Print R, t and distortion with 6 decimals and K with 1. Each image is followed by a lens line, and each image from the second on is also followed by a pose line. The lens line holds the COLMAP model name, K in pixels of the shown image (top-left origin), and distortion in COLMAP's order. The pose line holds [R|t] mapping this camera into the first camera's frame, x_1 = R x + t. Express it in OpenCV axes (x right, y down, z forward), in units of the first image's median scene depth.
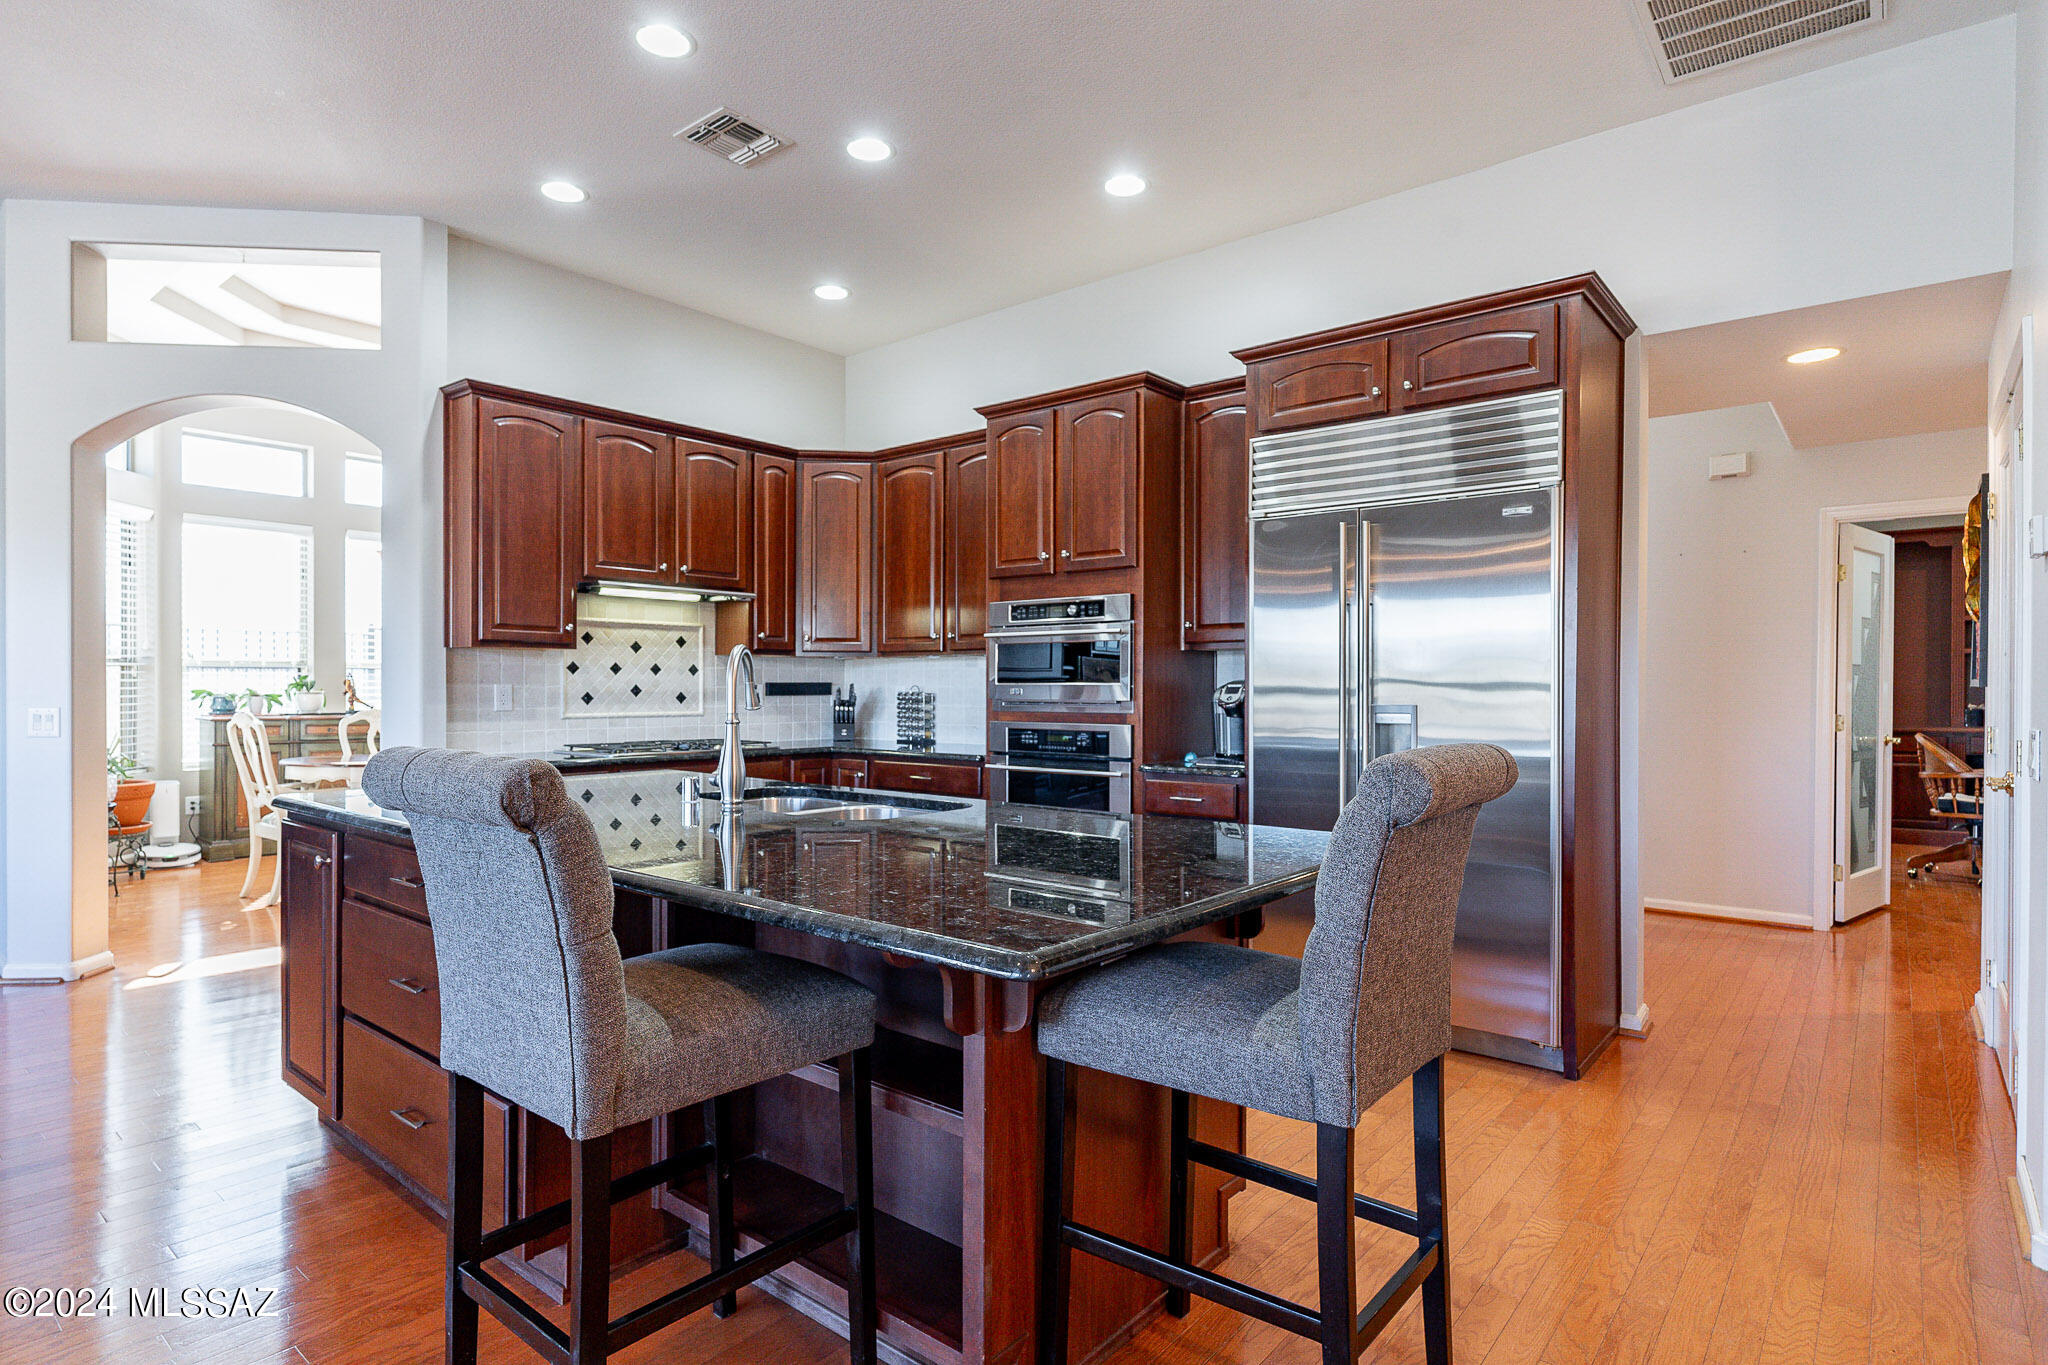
lens RADIAL K [[1075.4, 0, 1020.4], [0, 1075.4, 685.5], [0, 0, 1]] dist [-0.002227, 0.000169]
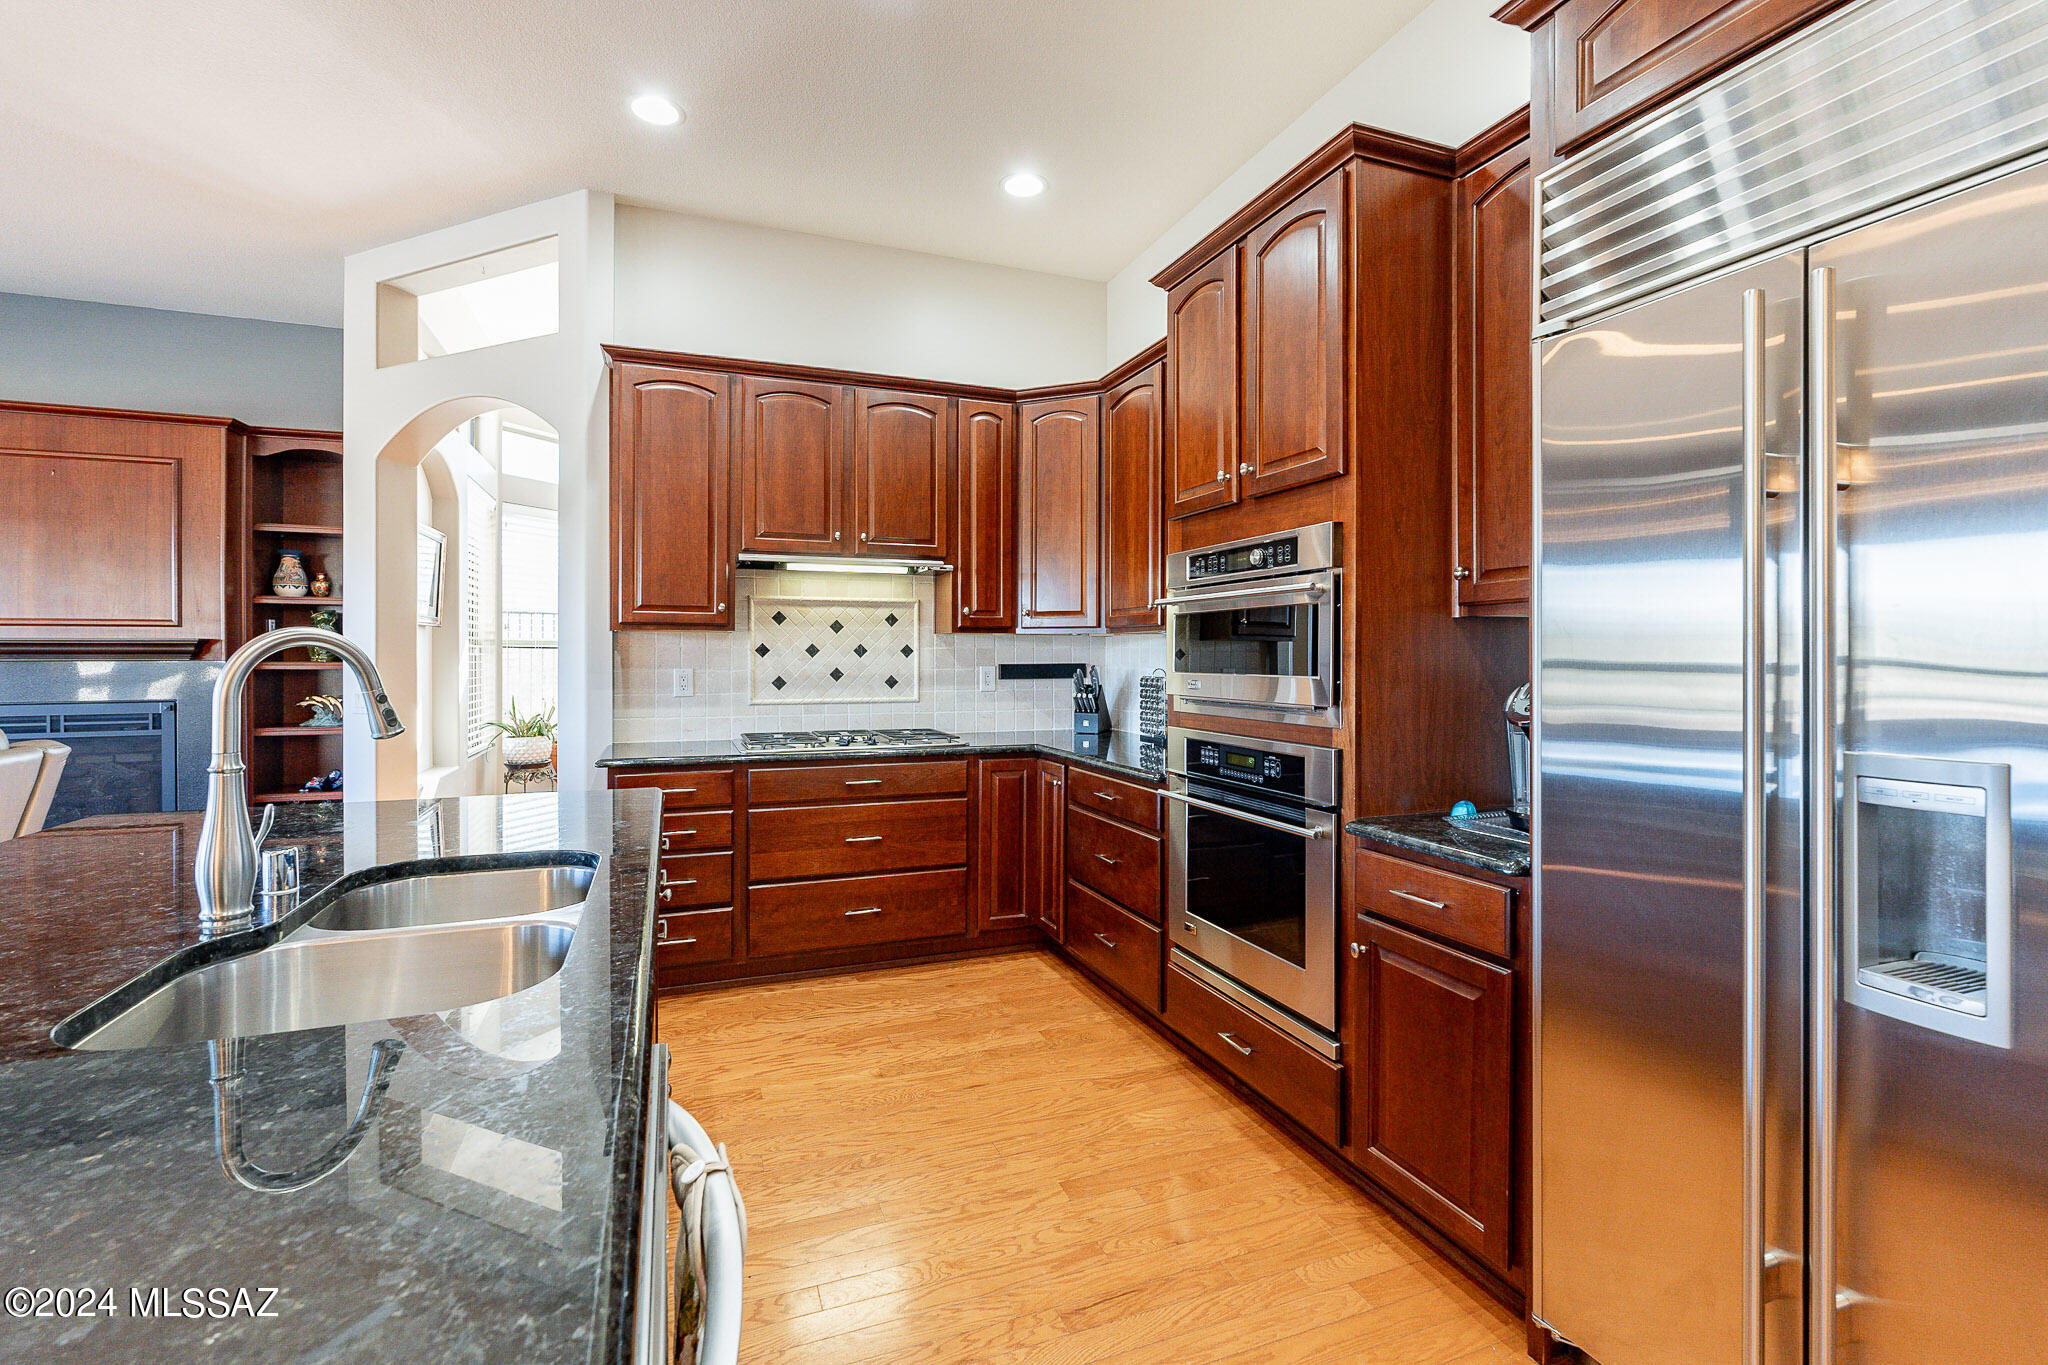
lens RADIAL K [[909.4, 0, 1026.7], [0, 909.4, 647.4], [0, 0, 1]] dist [-0.002344, 0.000058]
pose [[0.872442, -0.005623, -0.488685, 0.170416], [0.002312, 0.999970, -0.007379, -0.012739], [0.488711, 0.005308, 0.872429, 0.429733]]
